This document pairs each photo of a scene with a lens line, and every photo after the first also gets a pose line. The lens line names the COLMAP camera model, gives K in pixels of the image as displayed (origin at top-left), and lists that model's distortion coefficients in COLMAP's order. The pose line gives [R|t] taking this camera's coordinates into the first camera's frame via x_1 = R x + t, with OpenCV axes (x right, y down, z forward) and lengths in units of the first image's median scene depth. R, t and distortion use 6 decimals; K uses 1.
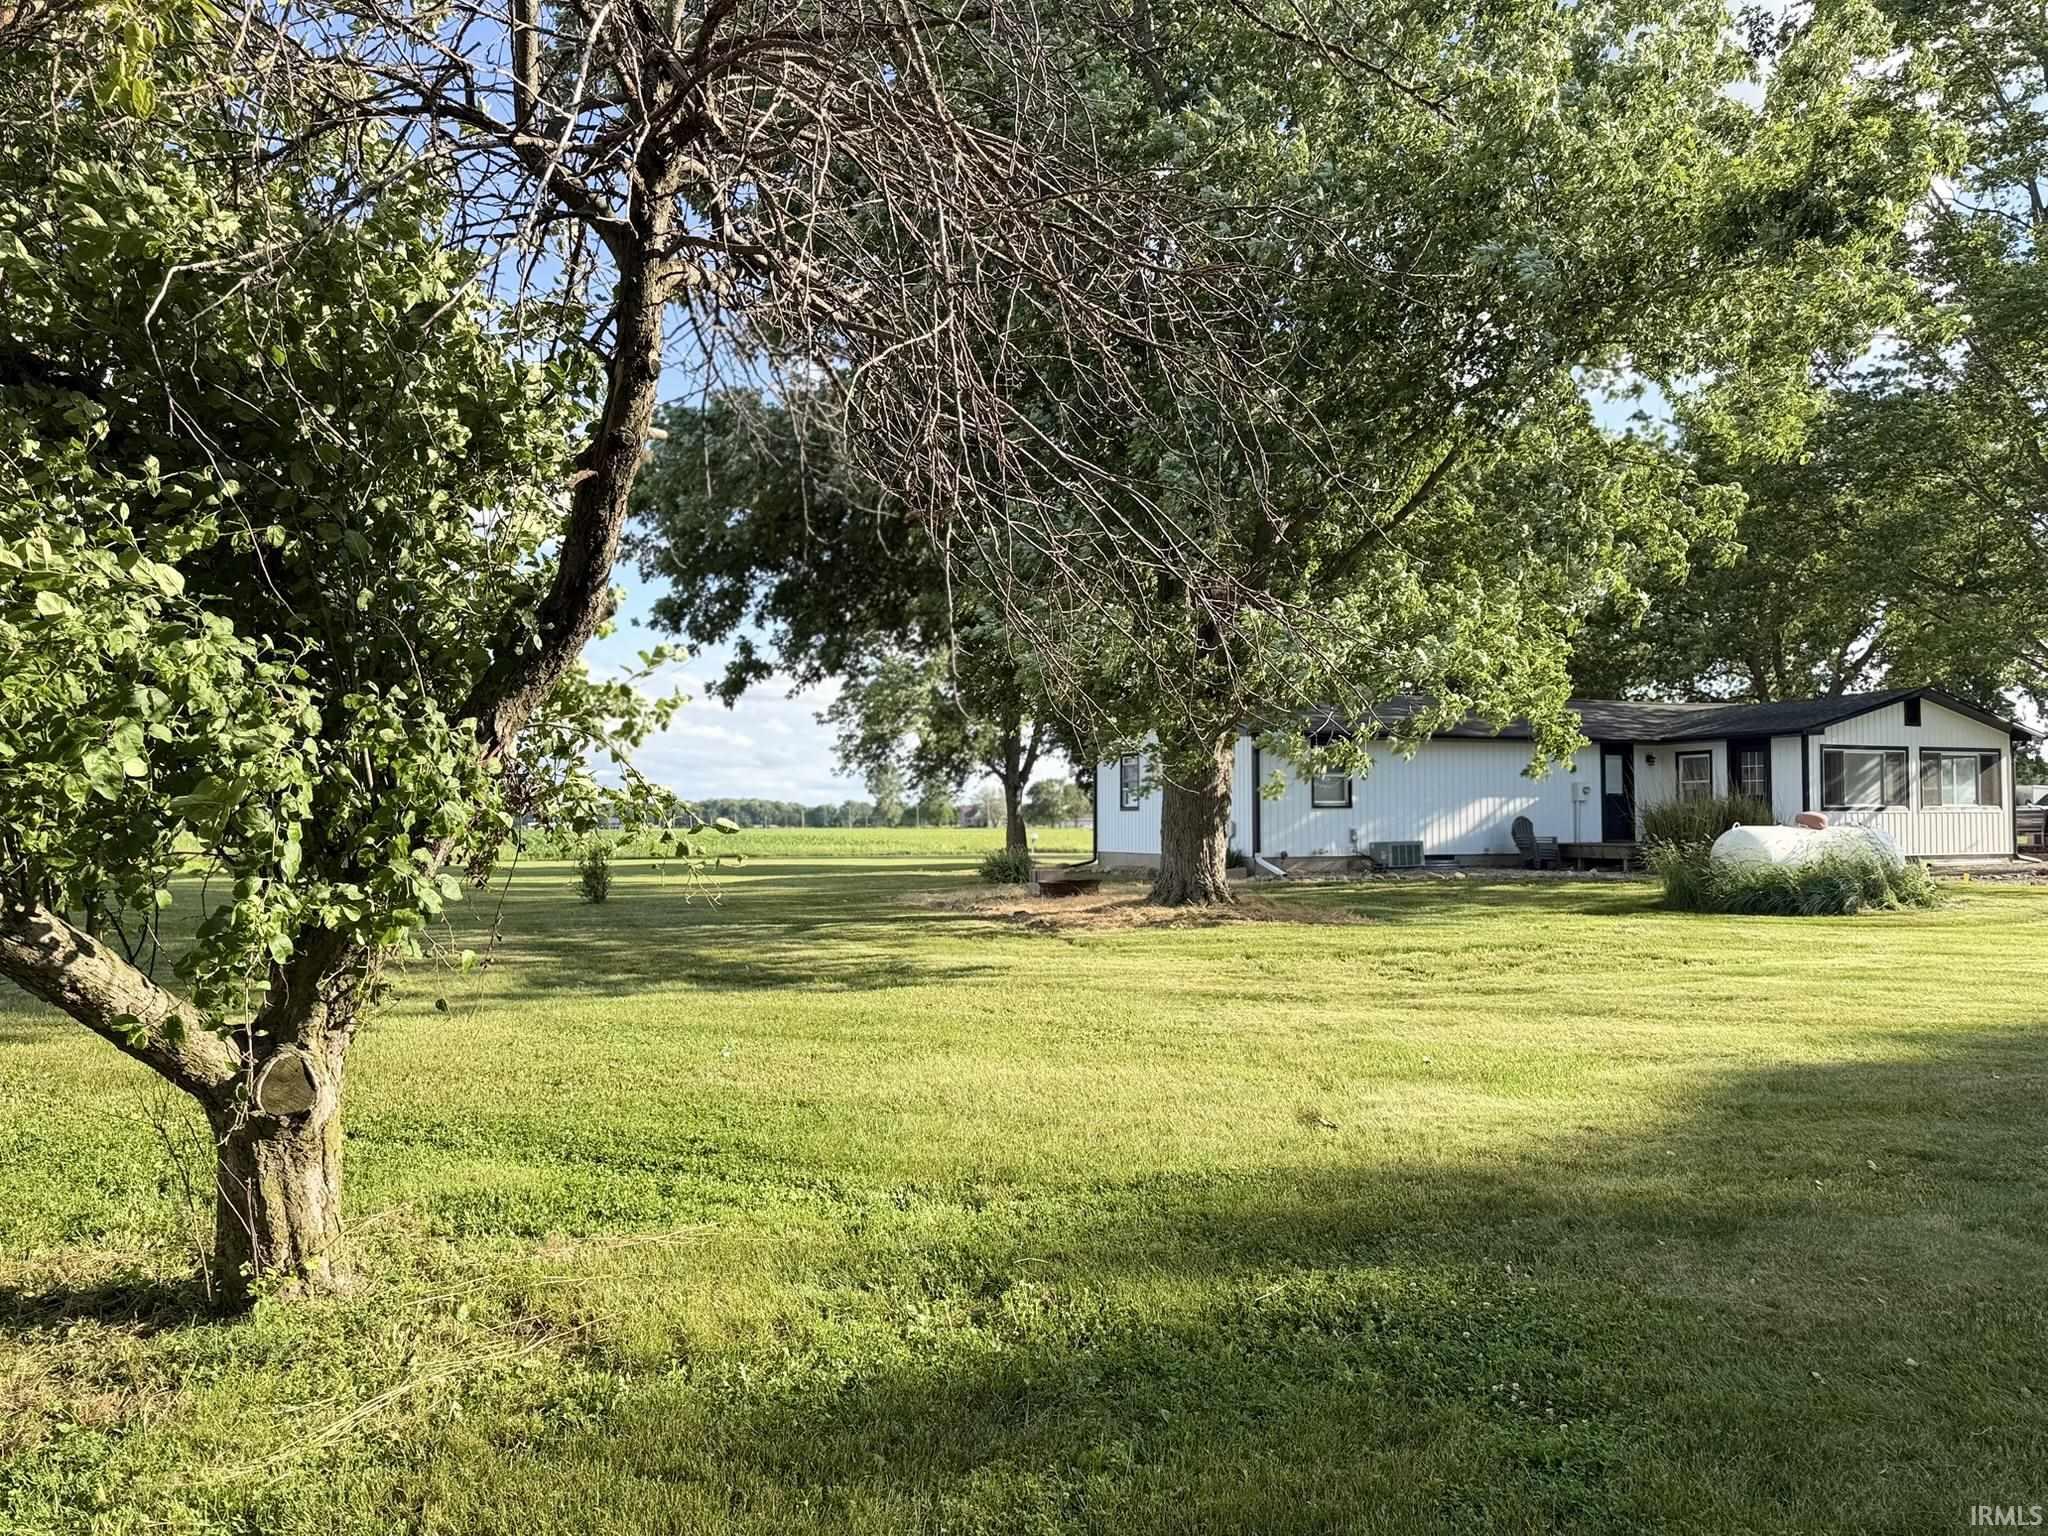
lens RADIAL K [[1453.6, 0, 1018.8], [0, 1453.6, 766.5], [0, 0, 1]] dist [0.061944, -0.059503]
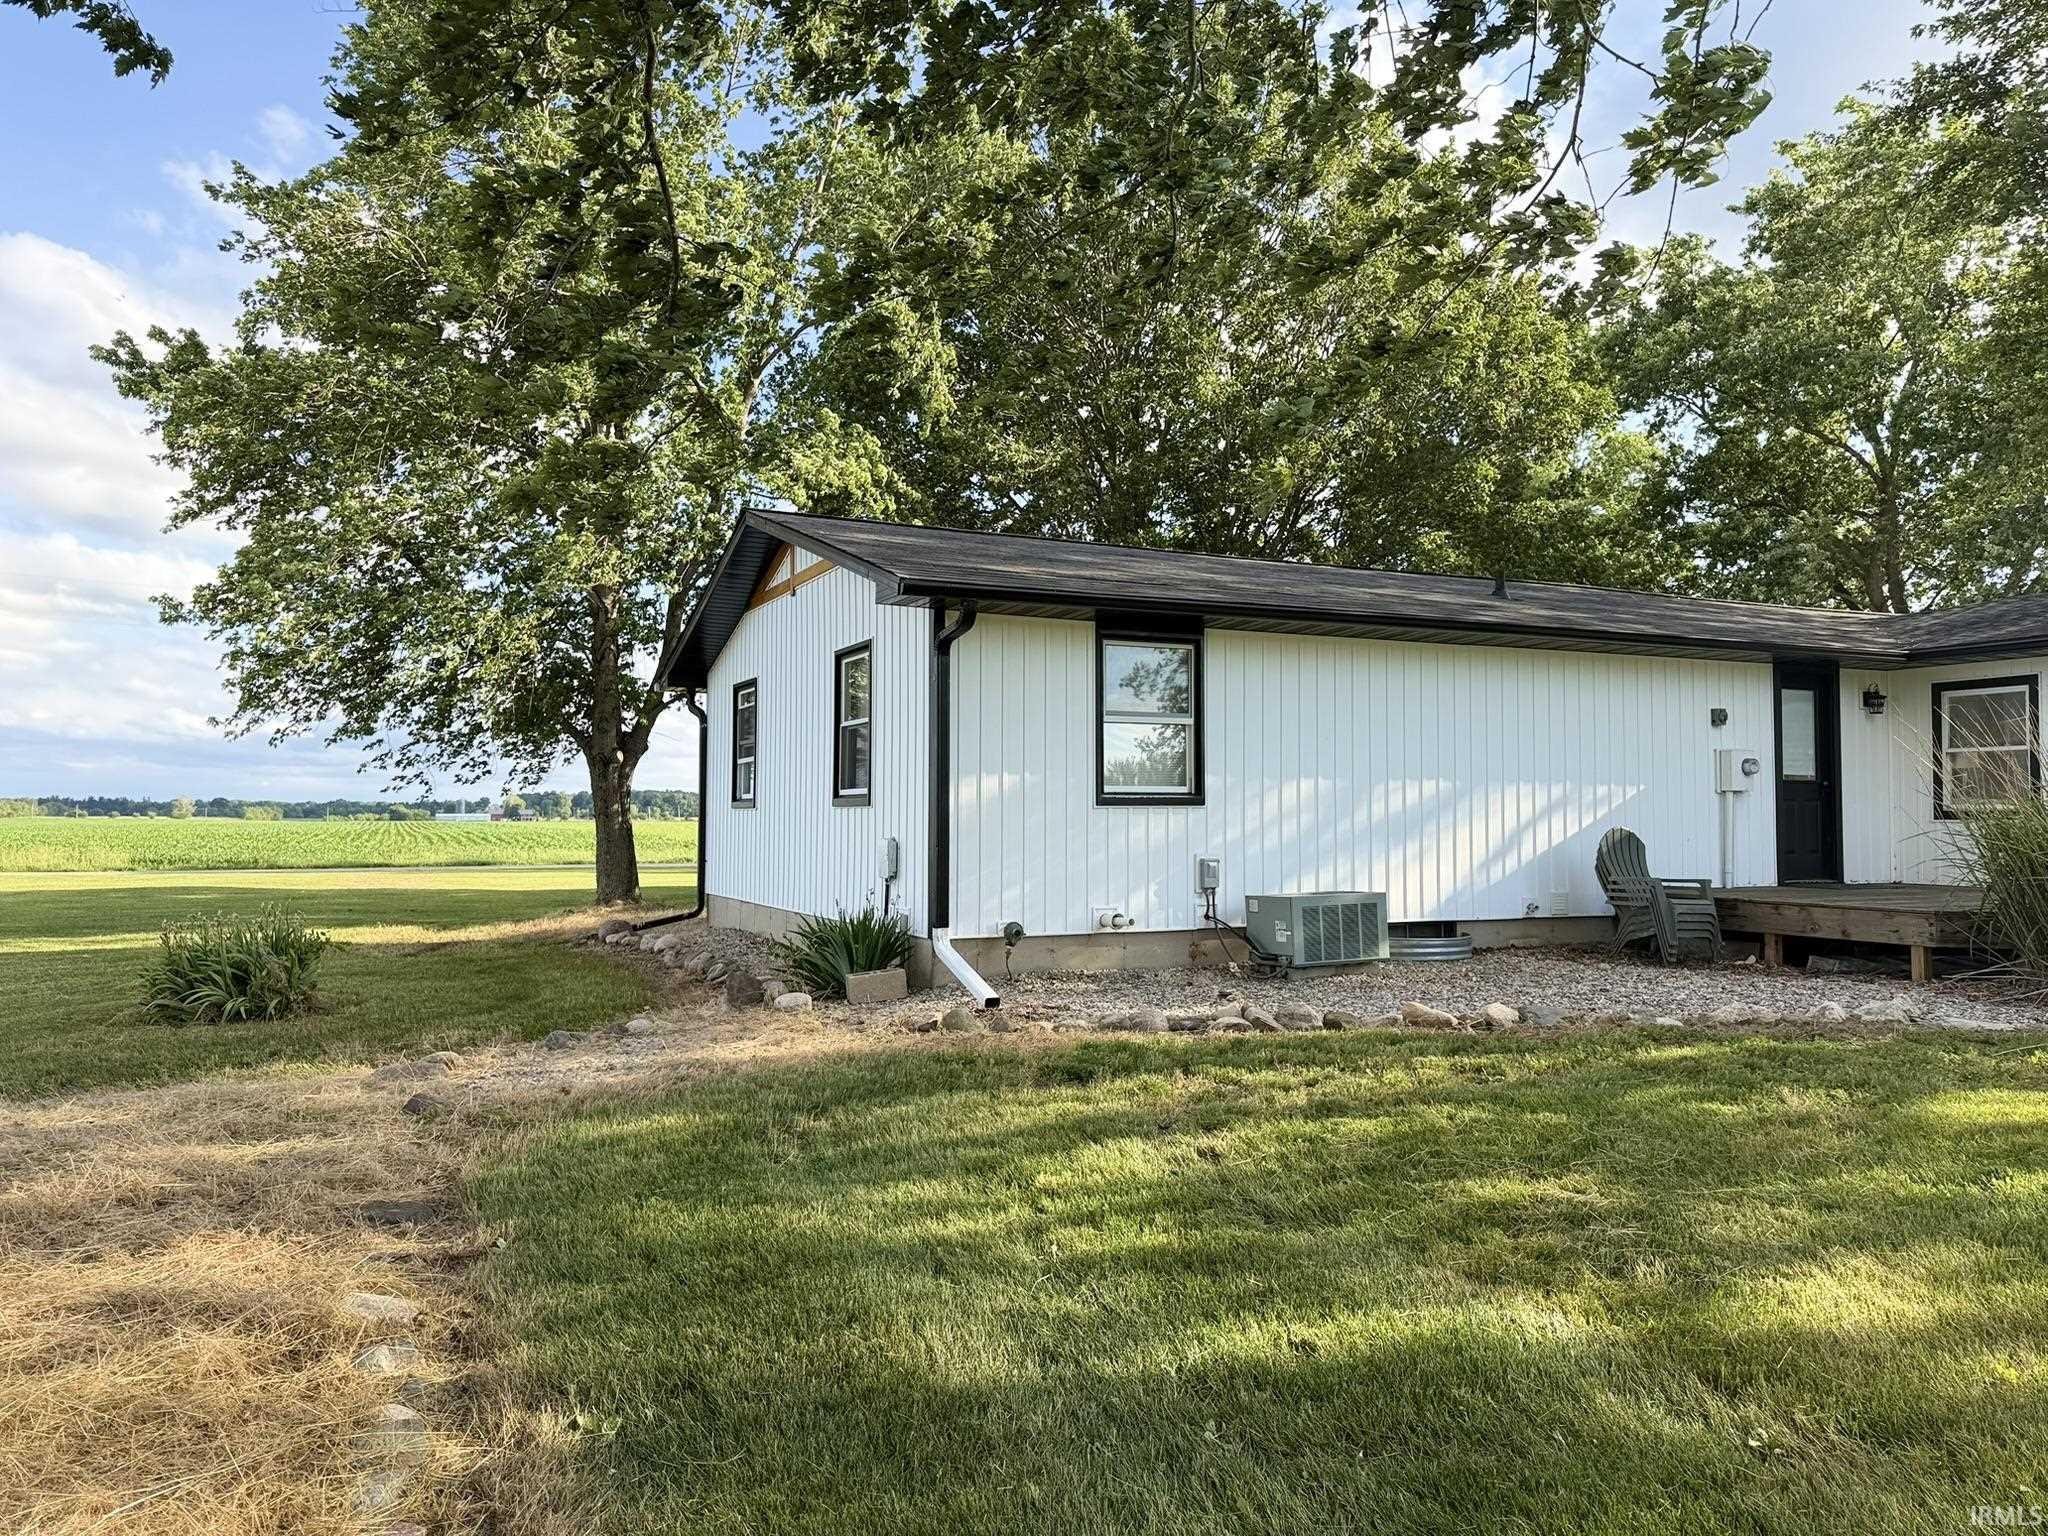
lens RADIAL K [[1453.6, 0, 1030.2], [0, 1453.6, 768.3], [0, 0, 1]] dist [0.061944, -0.059503]
pose [[0.998436, 0.009260, 0.055130, 0.158760], [-0.009909, 0.999884, 0.011524, 0.014477], [-0.055017, -0.012053, 0.998413, 0.608324]]
